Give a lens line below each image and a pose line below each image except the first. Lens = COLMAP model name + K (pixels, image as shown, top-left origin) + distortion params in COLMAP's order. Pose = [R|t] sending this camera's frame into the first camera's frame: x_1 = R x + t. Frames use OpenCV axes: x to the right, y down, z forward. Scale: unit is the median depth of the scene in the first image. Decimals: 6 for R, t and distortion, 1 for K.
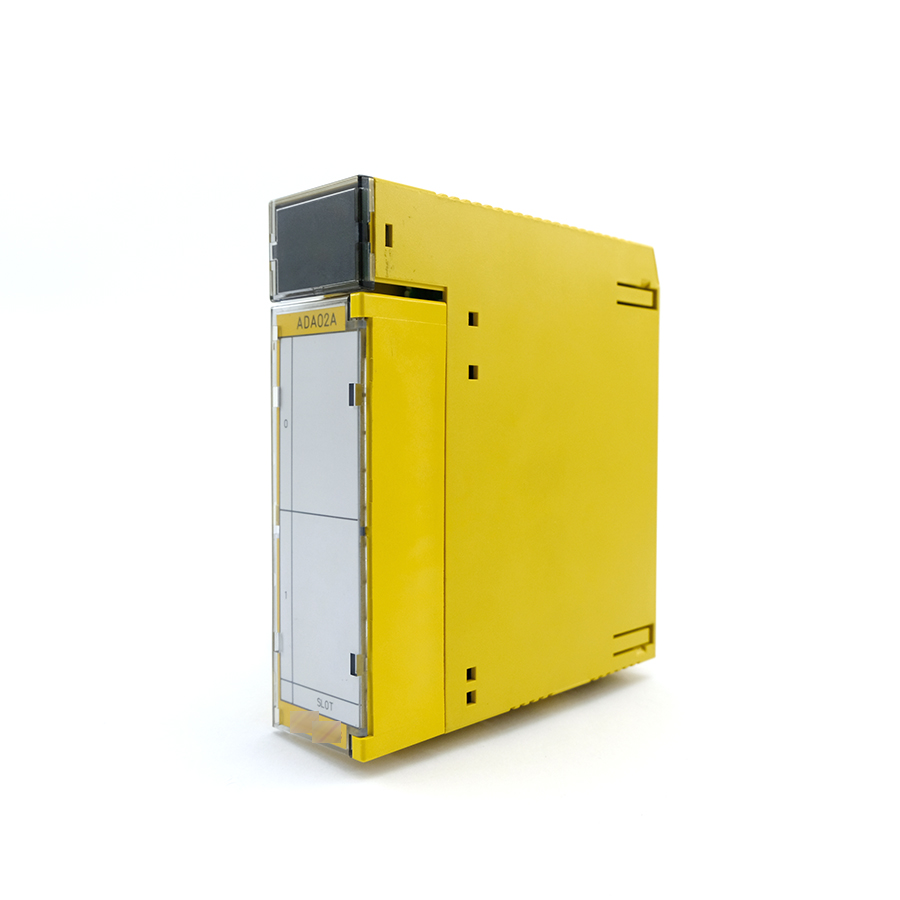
lens RADIAL K [[904.8, 0, 446.7], [0, 904.8, 446.7], [0, 0, 1]] dist [-0.064660, 0.002749]
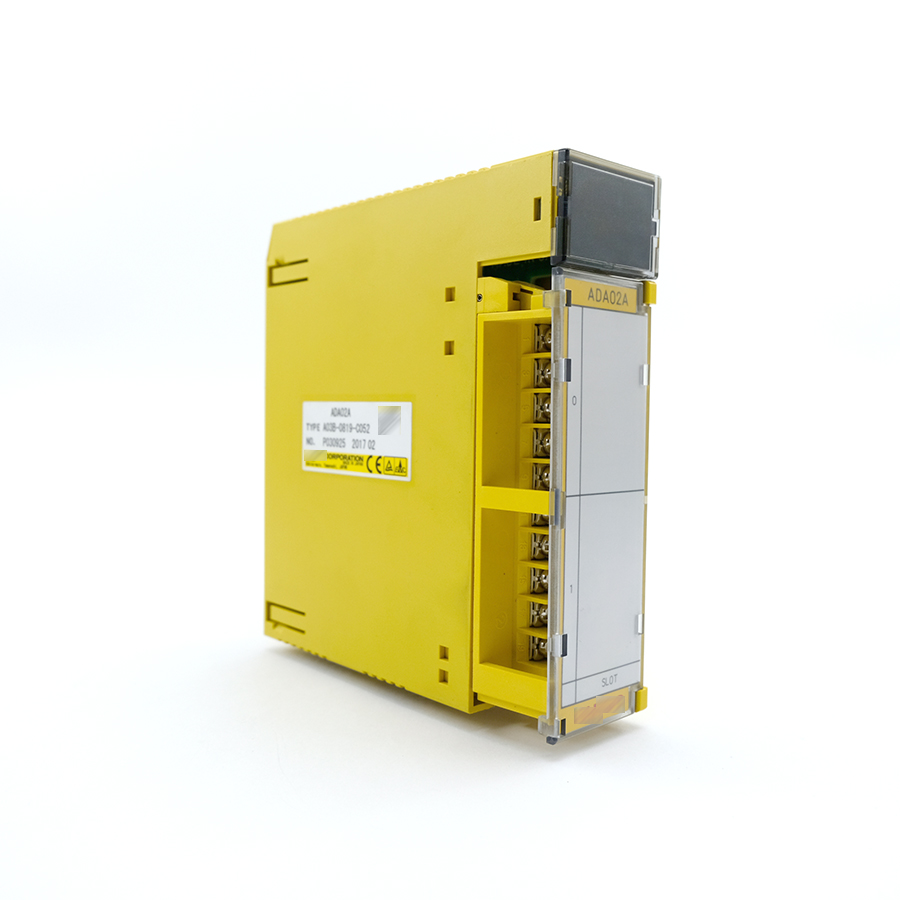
lens RADIAL K [[904.8, 0, 446.7], [0, 904.8, 446.7], [0, 0, 1]] dist [-0.064660, 0.002749]
pose [[0.063121, -0.046551, 0.996920, -1.121861], [0.017254, 0.998813, 0.045547, -0.023686], [-0.997857, 0.014326, 0.063850, 1.097081]]
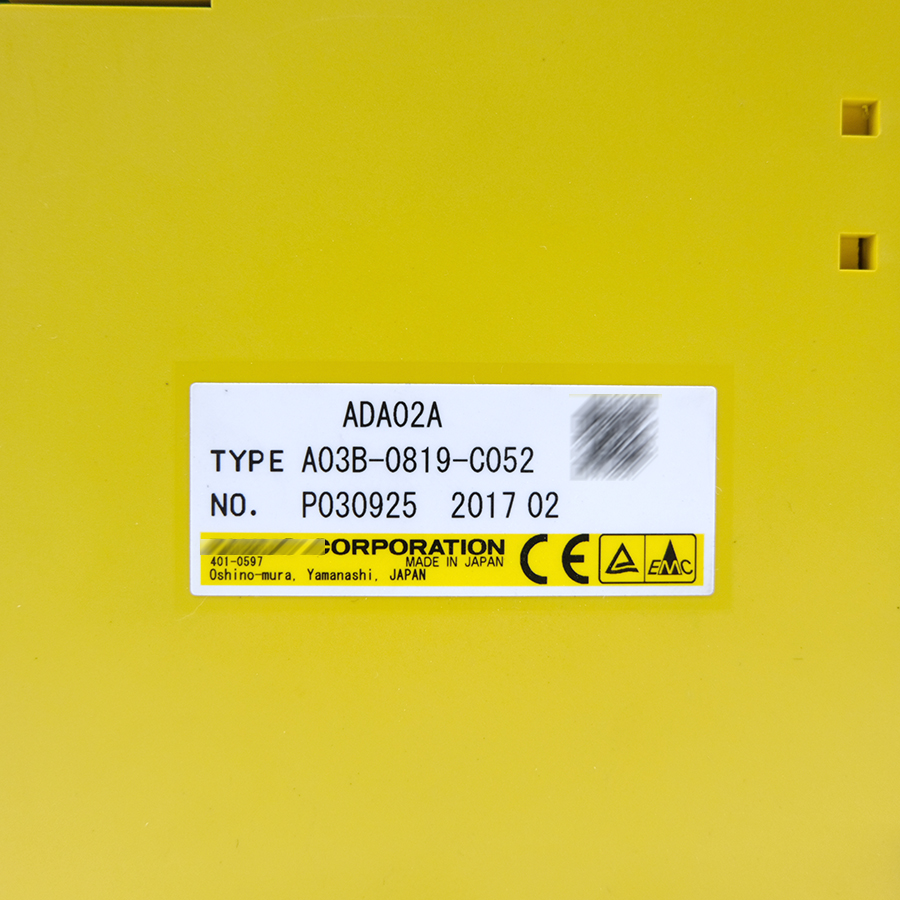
lens RADIAL K [[904.8, 0, 446.7], [0, 904.8, 446.7], [0, 0, 1]] dist [-0.064660, 0.002749]
pose [[-0.722939, -0.023611, 0.690508, -0.134070], [0.010998, 0.998896, 0.045671, -0.020534], [-0.690825, 0.040611, -0.721881, 1.643596]]
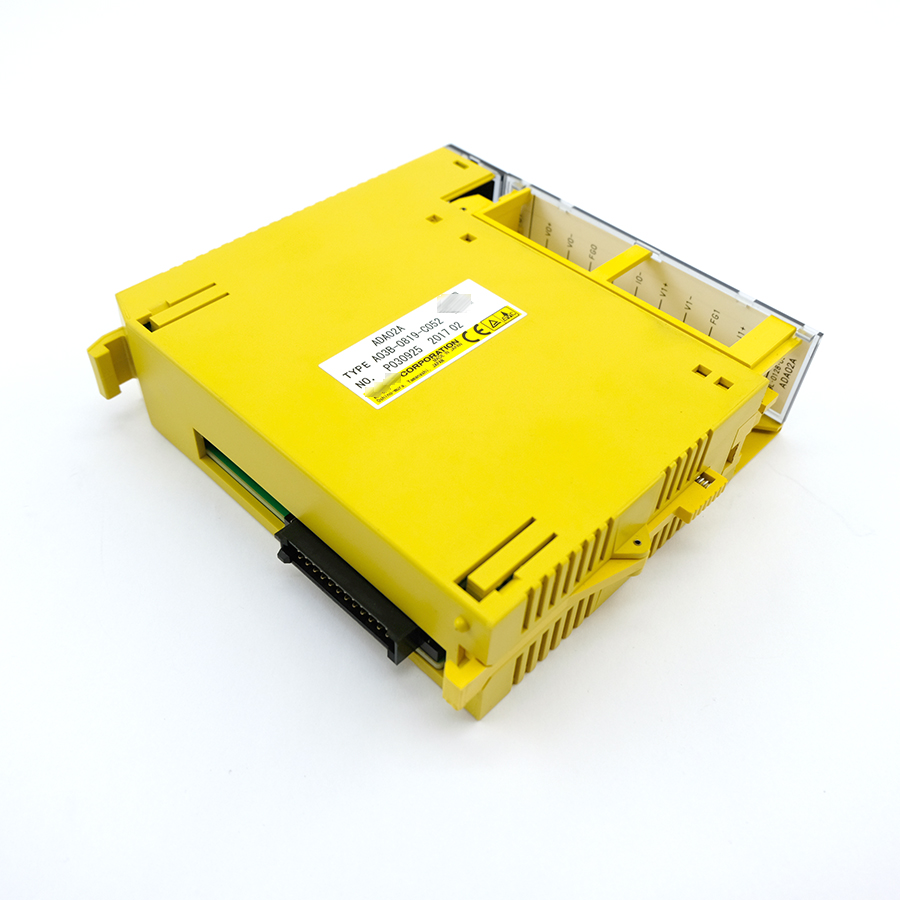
lens RADIAL K [[904.8, 0, 446.7], [0, 904.8, 446.7], [0, 0, 1]] dist [-0.064660, 0.002749]
pose [[-0.521399, 0.840386, 0.147969, 0.108166], [0.726544, 0.528157, -0.439526, 0.603055], [-0.447523, -0.121662, -0.885958, 2.281333]]
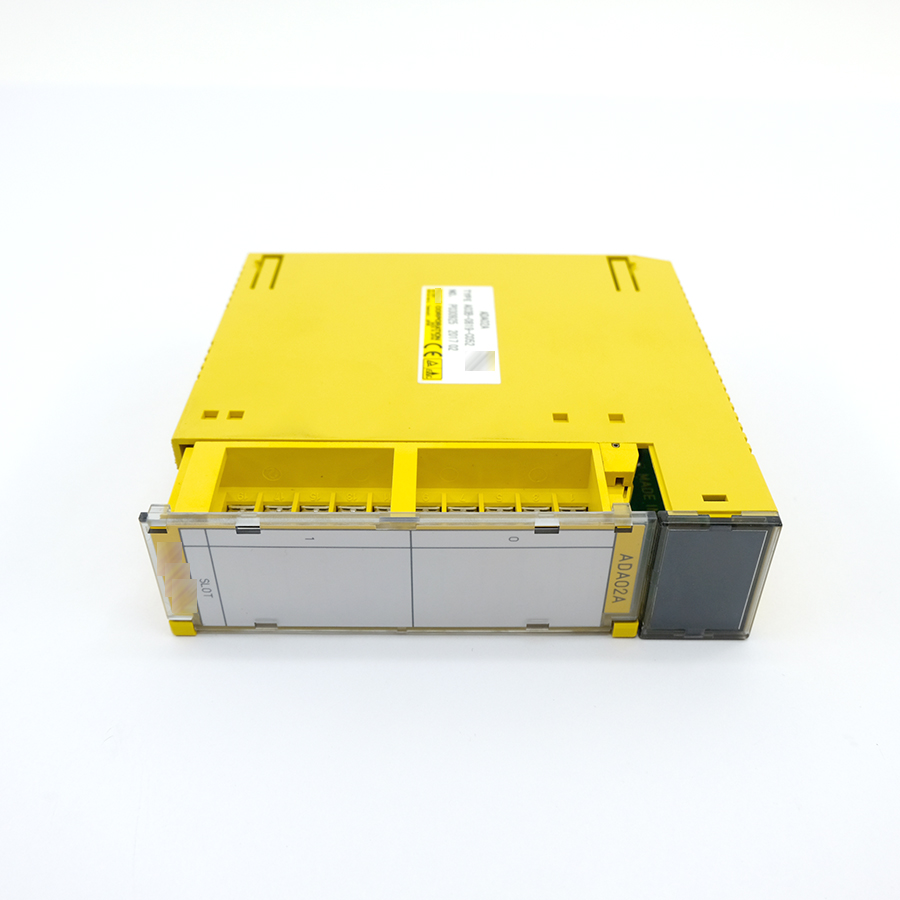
lens RADIAL K [[904.8, 0, 446.7], [0, 904.8, 446.7], [0, 0, 1]] dist [-0.064660, 0.002749]
pose [[0.002933, 0.140073, 0.990137, -1.047601], [-0.999683, 0.025178, -0.000601, 0.042742], [-0.025014, -0.989821, 0.140103, 0.980712]]
